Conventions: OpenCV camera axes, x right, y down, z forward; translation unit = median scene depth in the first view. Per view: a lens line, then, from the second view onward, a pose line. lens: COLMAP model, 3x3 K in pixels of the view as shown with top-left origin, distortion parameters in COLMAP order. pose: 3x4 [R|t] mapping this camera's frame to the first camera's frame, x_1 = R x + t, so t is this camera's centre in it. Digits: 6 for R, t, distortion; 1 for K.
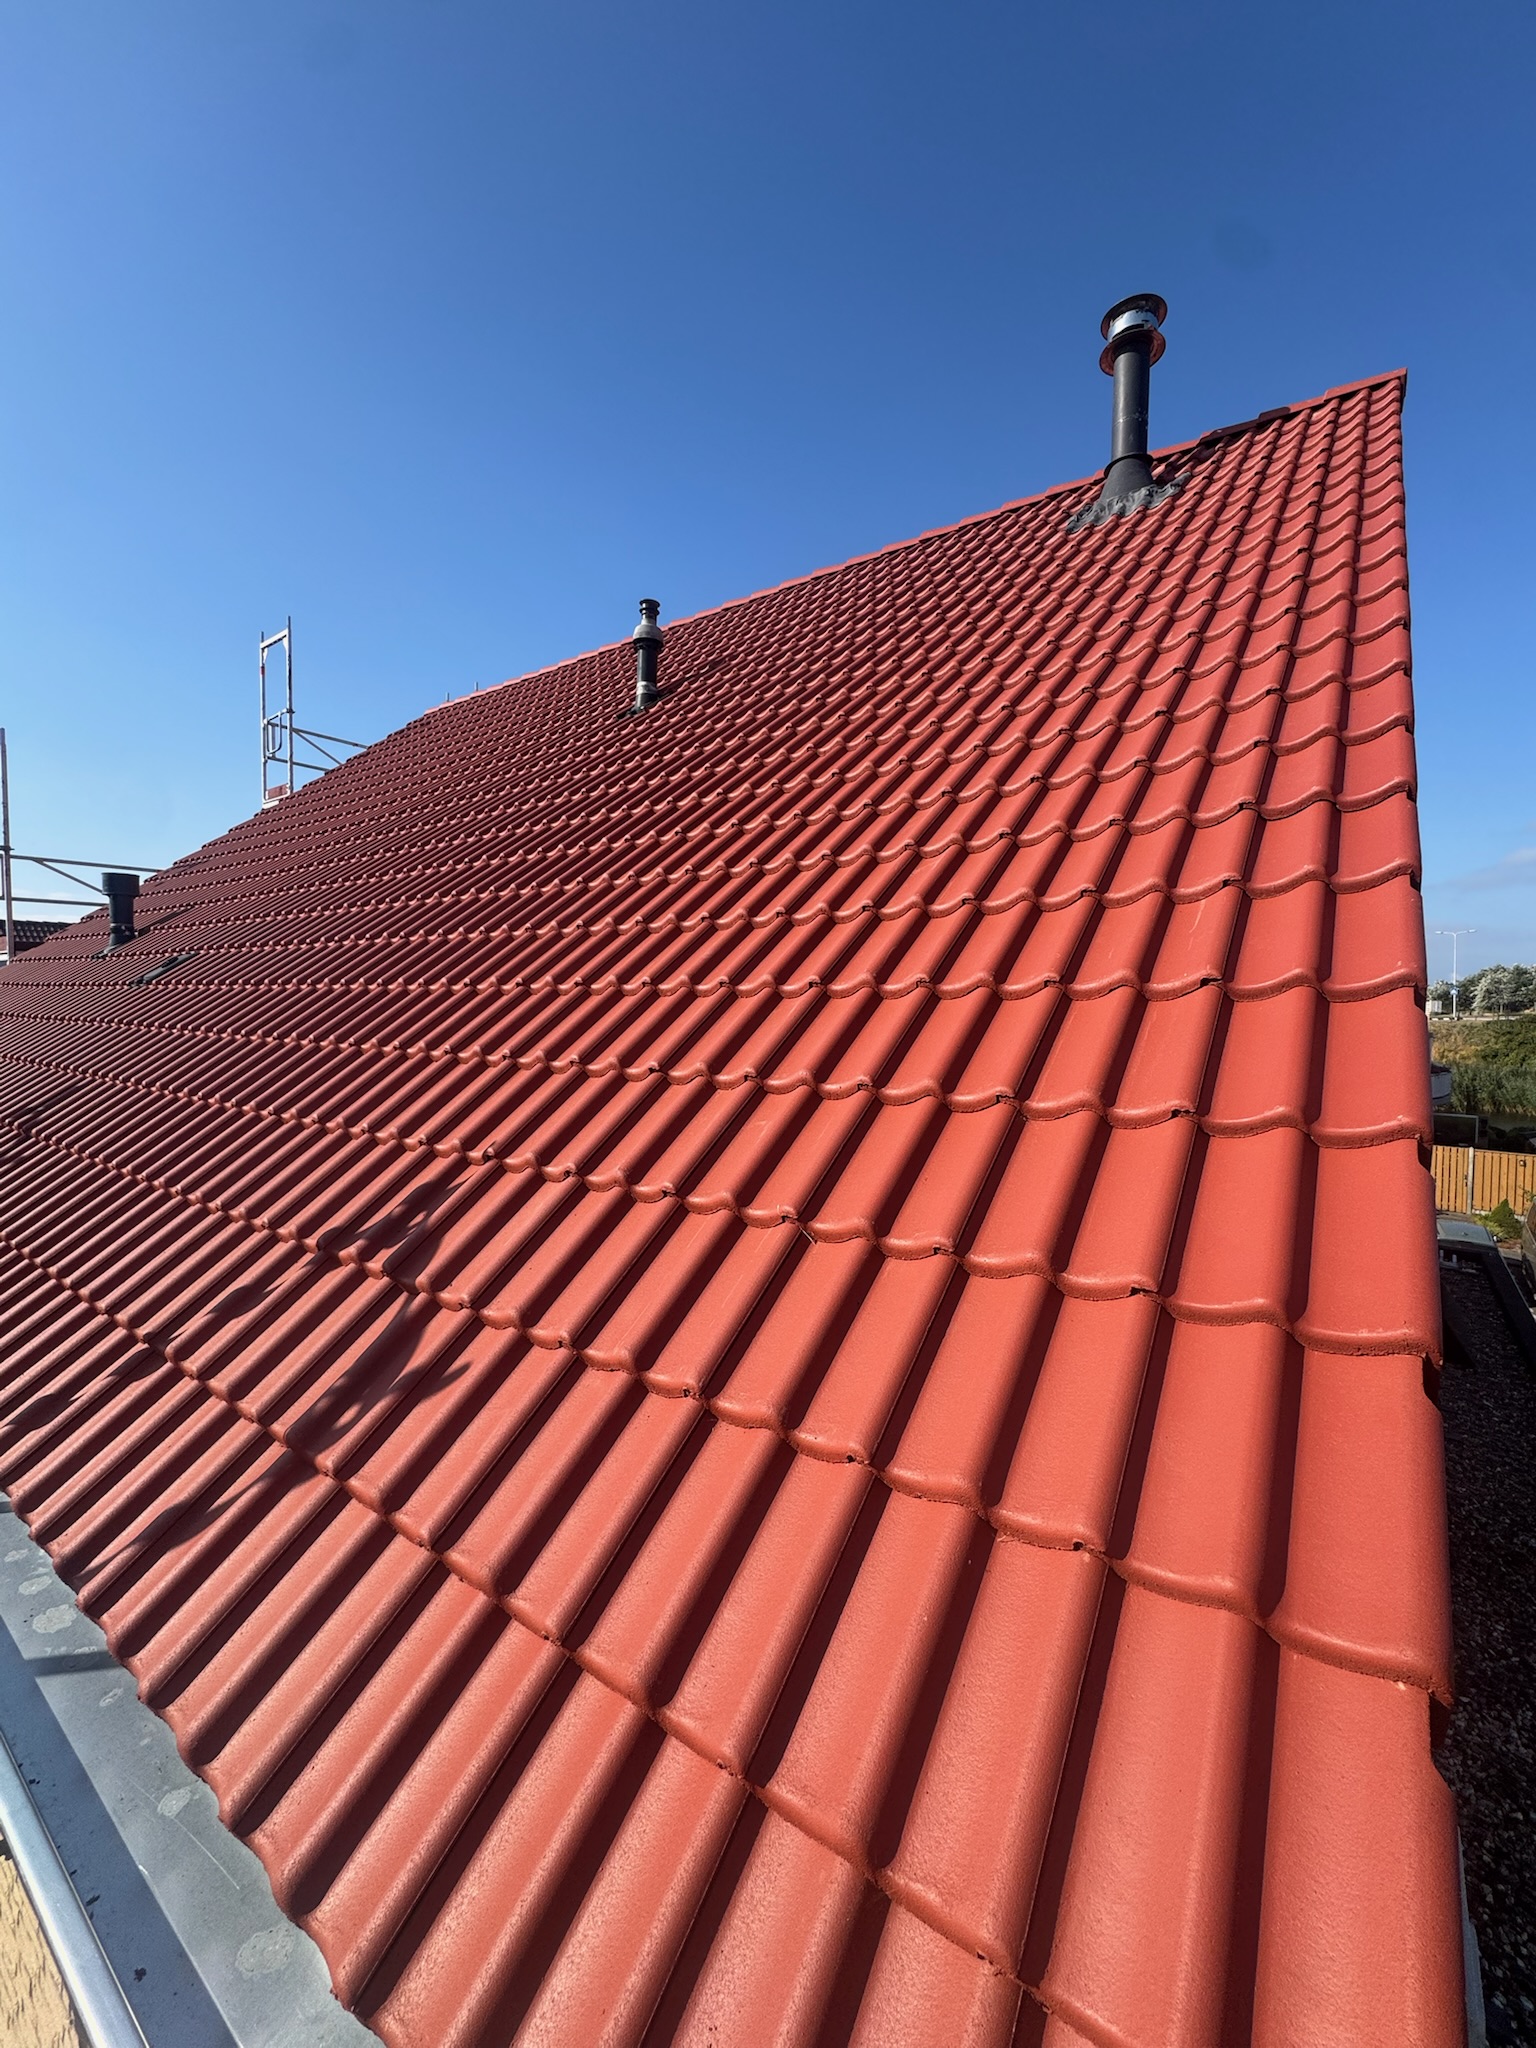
lens RADIAL K [[816.5, 0, 762.1], [0, 816.5, 1027.3], [0, 0, 1]] dist [-0.000284, 0.000939]
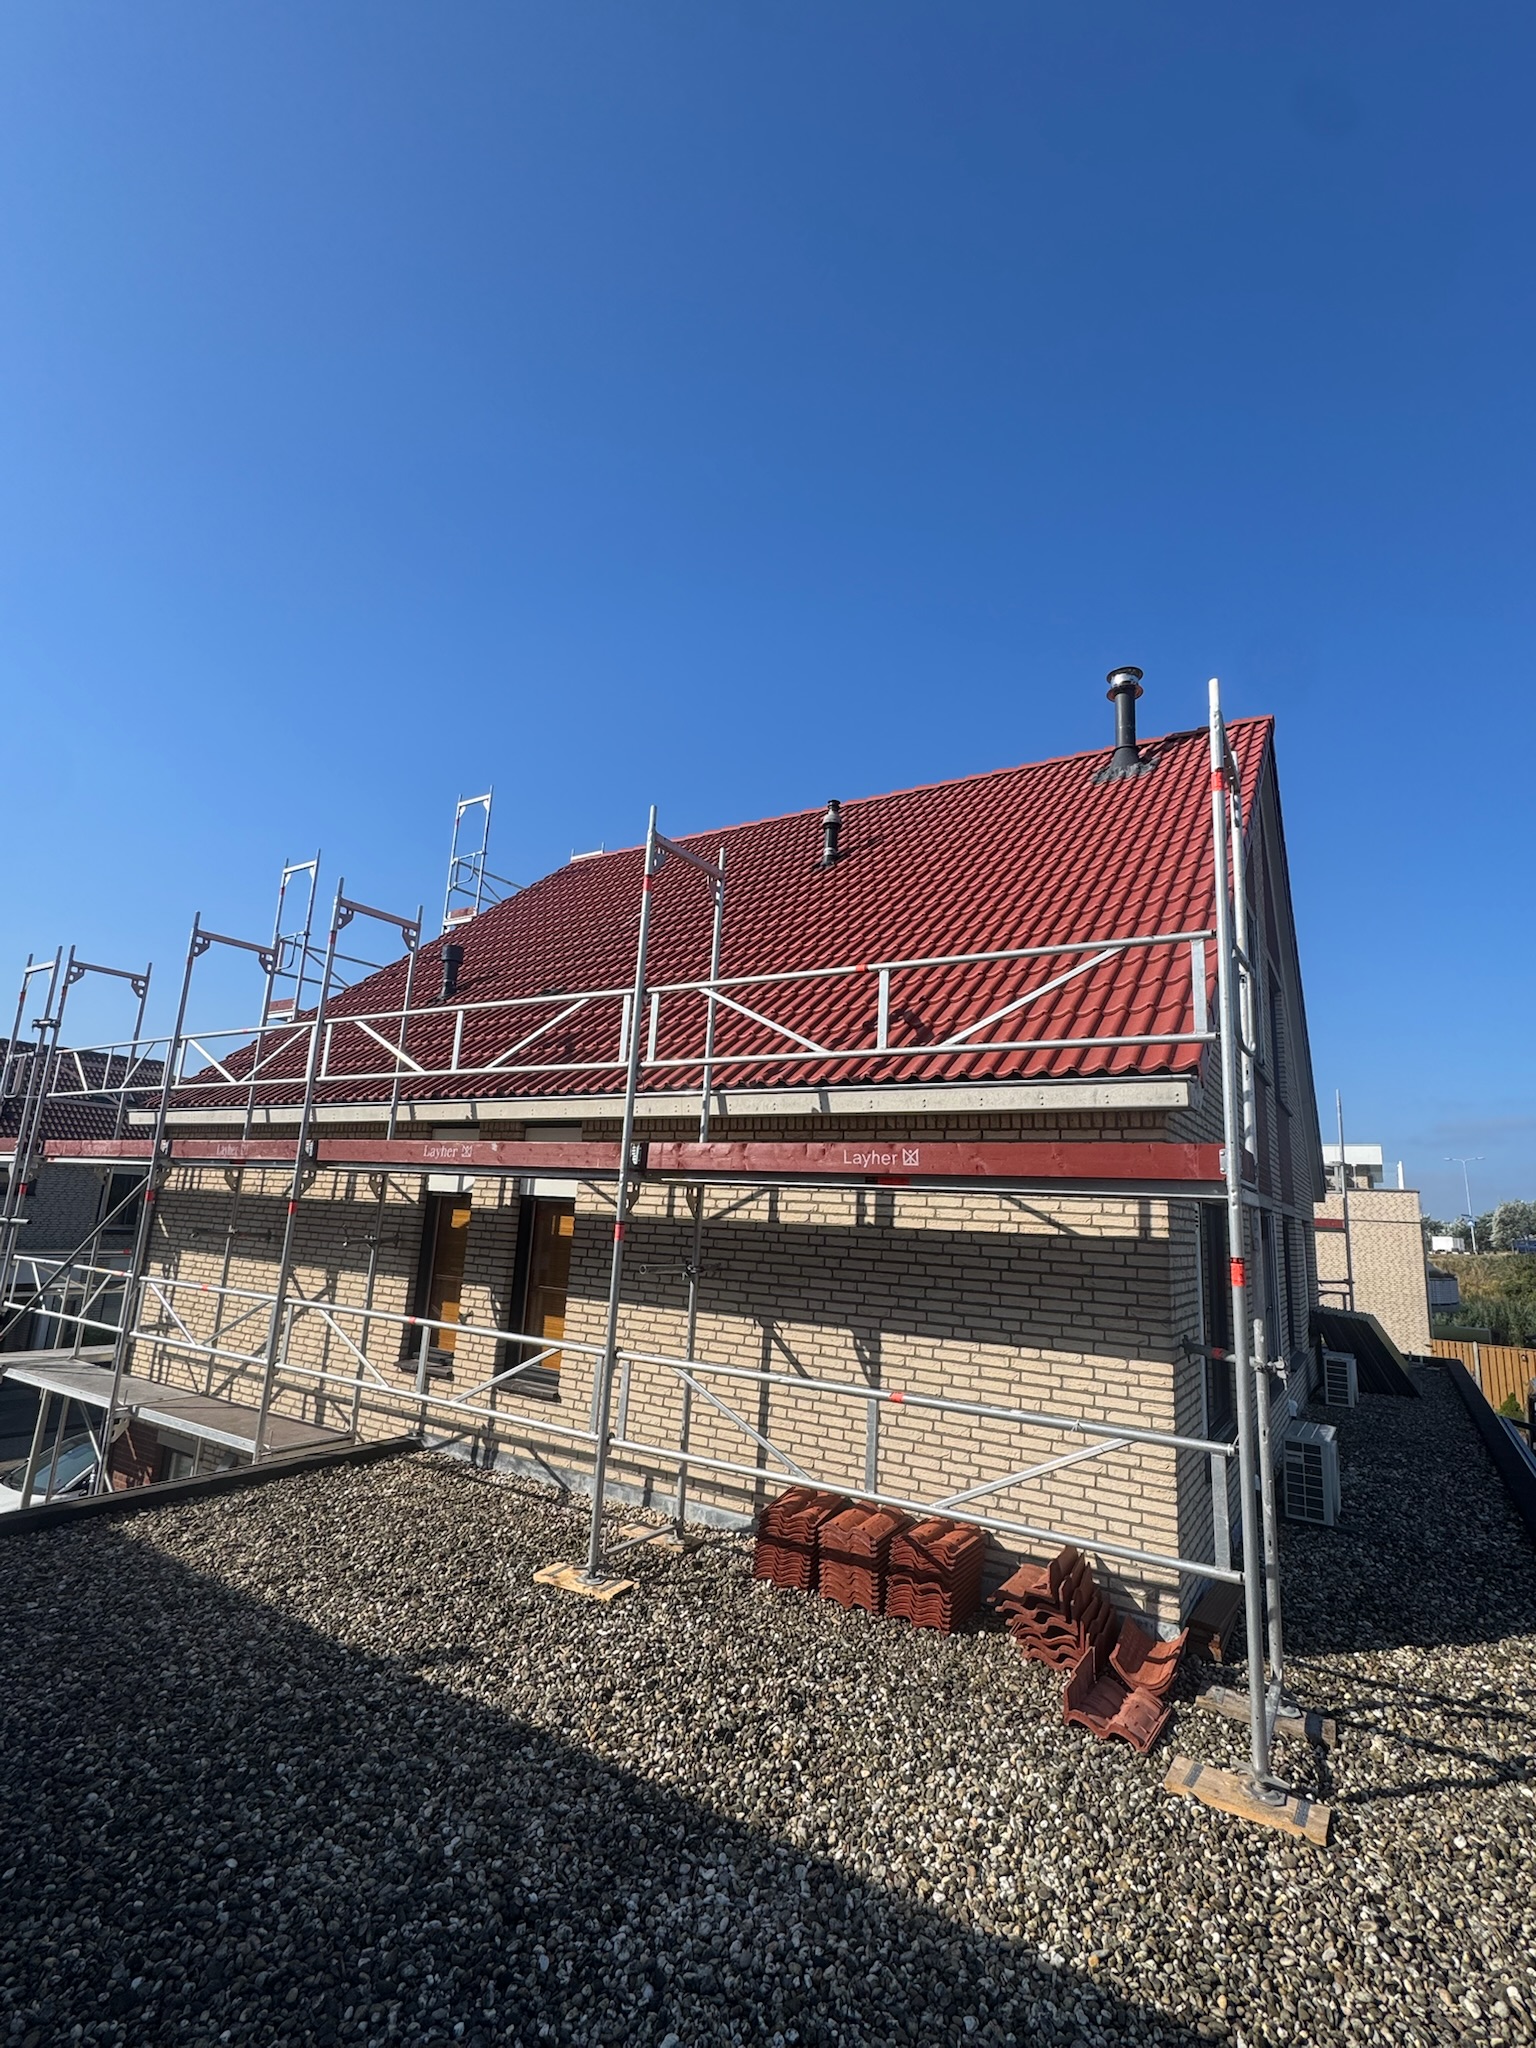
lens RADIAL K [[951.3, 0, 769.6], [0, 951.3, 1023.0], [0, 0, 1]] dist [0.003407, 0.000584]
pose [[0.996705, 0.055832, 0.058843, -0.956888], [-0.040306, 0.970418, -0.238042, 0.943529], [-0.070393, 0.234886, 0.969471, -1.881463]]
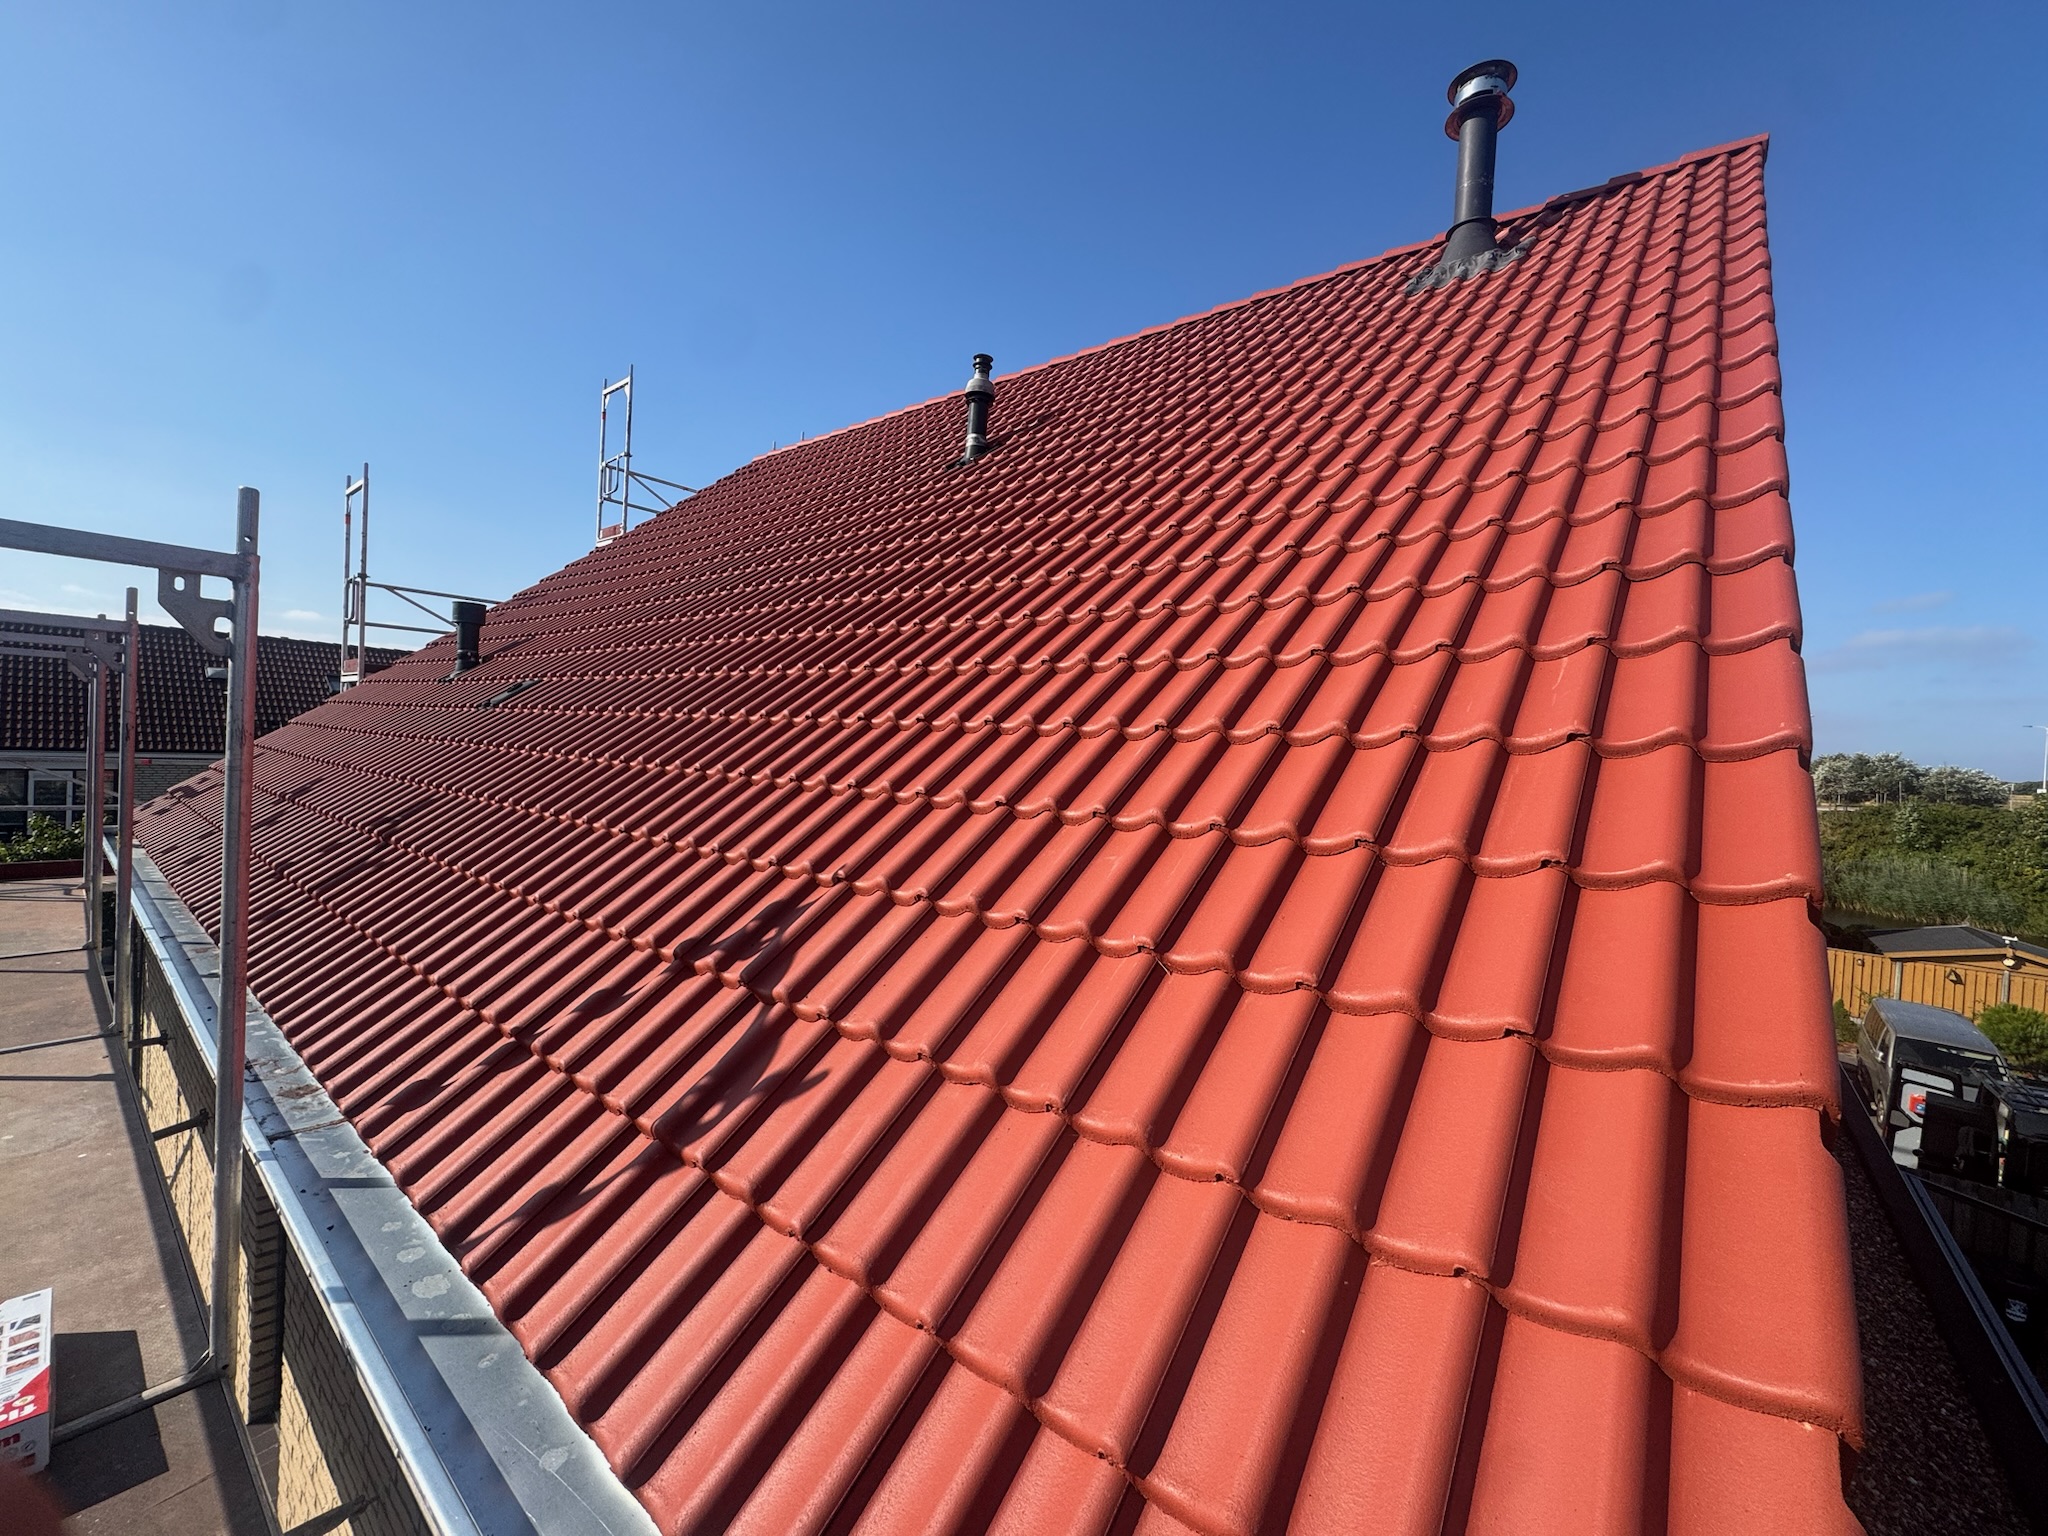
lens RADIAL K [[816.5, 0, 1010.7], [0, 816.5, 765.1], [0, 0, 1]] dist [-0.000284, 0.000939]
pose [[0.997321, 0.046259, -0.056656, -0.060730], [-0.047363, 0.998710, -0.018302, 0.021185], [0.055737, 0.020937, 0.998226, -0.025631]]
